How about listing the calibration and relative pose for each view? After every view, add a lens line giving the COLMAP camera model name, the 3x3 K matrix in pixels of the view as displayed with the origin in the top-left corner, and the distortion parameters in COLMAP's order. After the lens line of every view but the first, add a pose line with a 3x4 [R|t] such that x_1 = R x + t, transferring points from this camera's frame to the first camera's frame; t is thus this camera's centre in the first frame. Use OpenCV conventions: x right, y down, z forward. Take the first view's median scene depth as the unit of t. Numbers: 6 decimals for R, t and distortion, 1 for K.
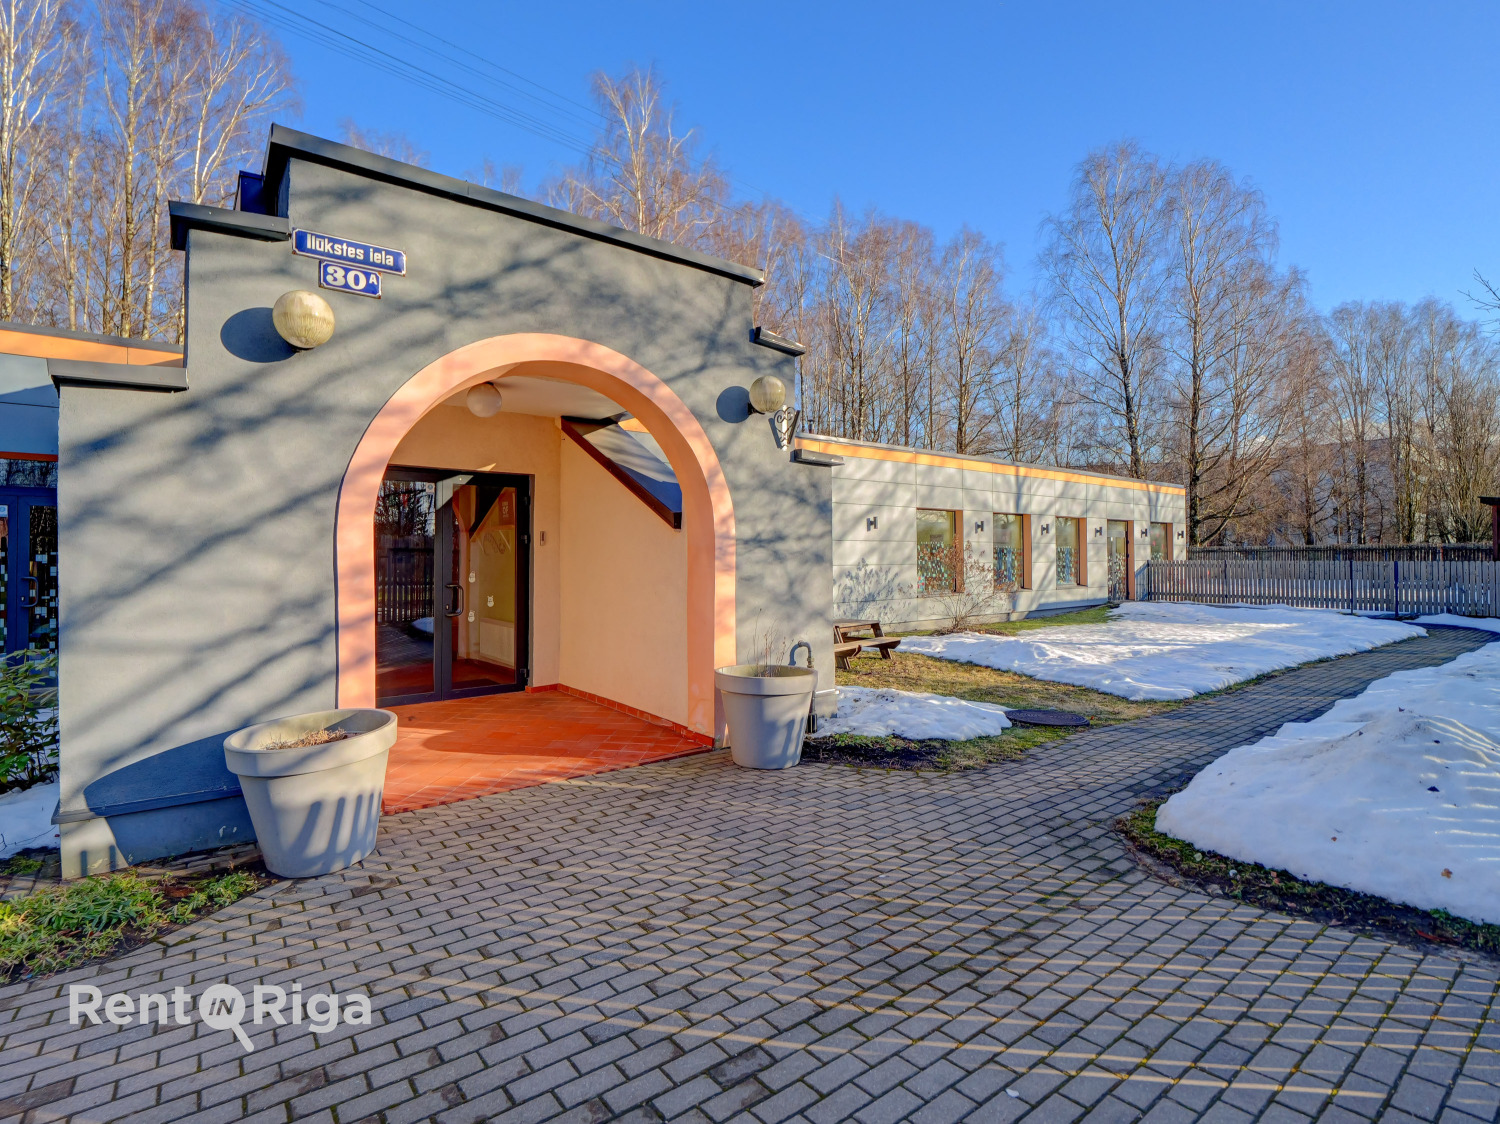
lens RADIAL K [[722.4, 0, 751.4], [0, 722.4, 561.3], [0, 0, 1]] dist [-0.016147, 0.001650]
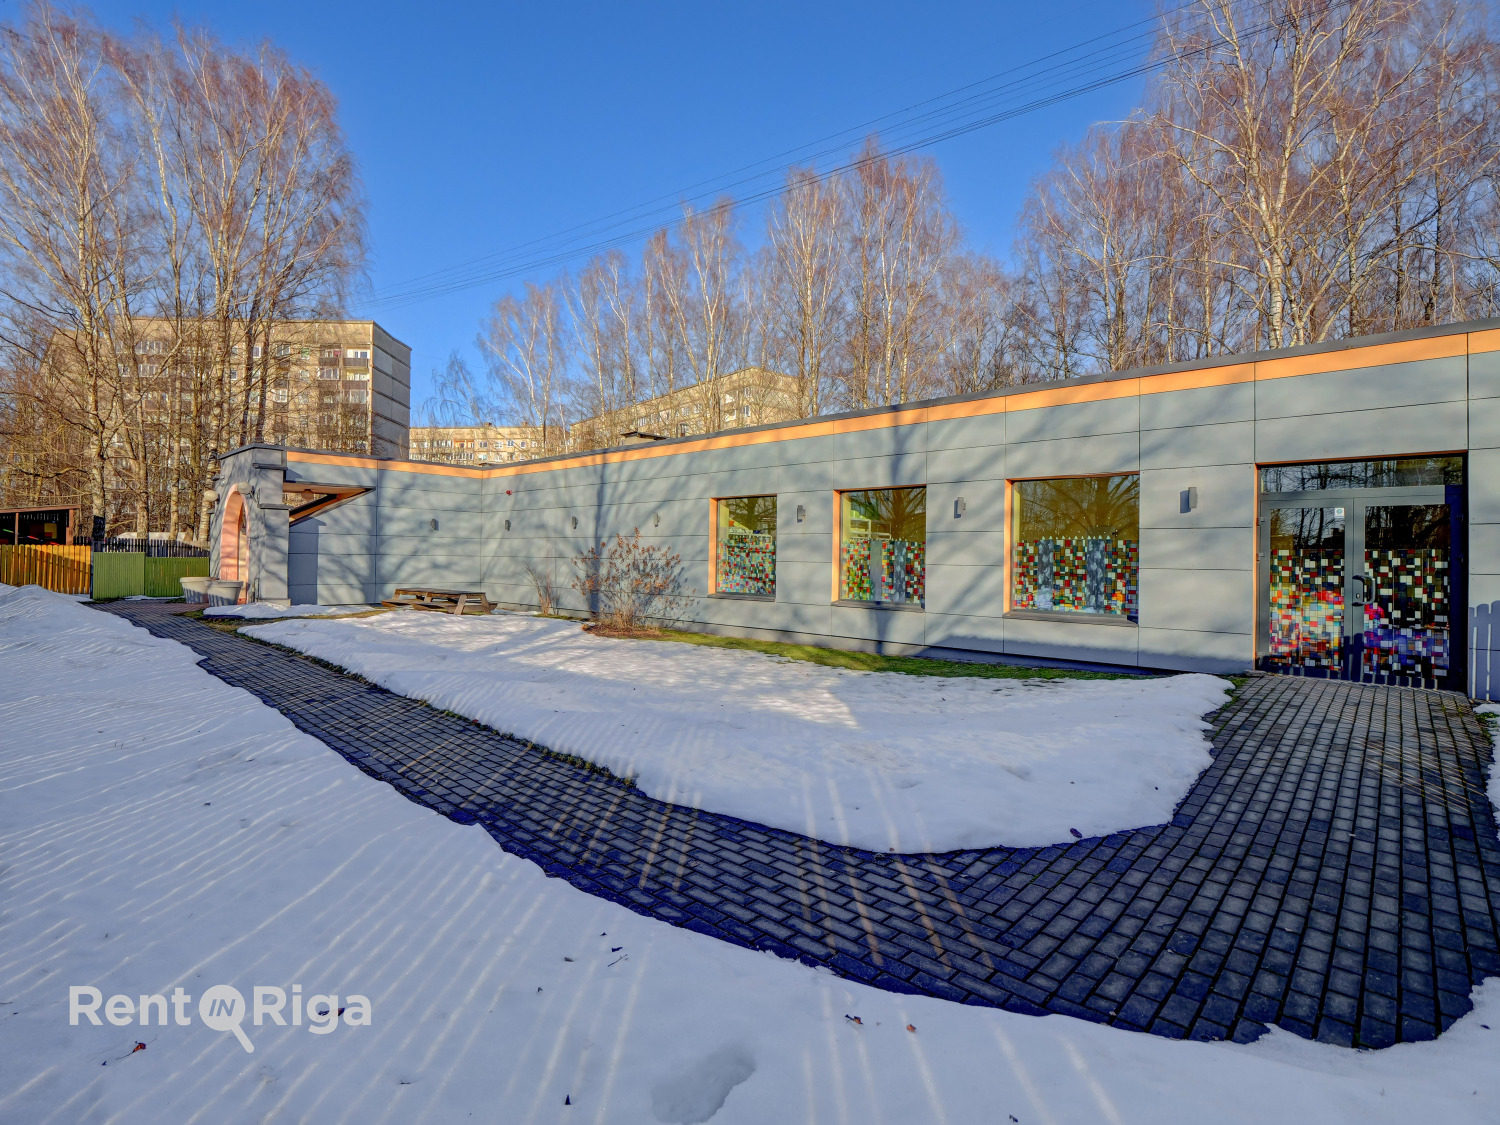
lens RADIAL K [[722.4, 0, 752.3], [0, 722.4, 555.6], [0, 0, 1]] dist [-0.016147, 0.001650]
pose [[0.230719, -0.000790, -0.973020, 1.058344], [-0.014835, 0.999881, -0.004330, 0.002434], [0.972907, 0.015433, 0.230680, 0.794143]]
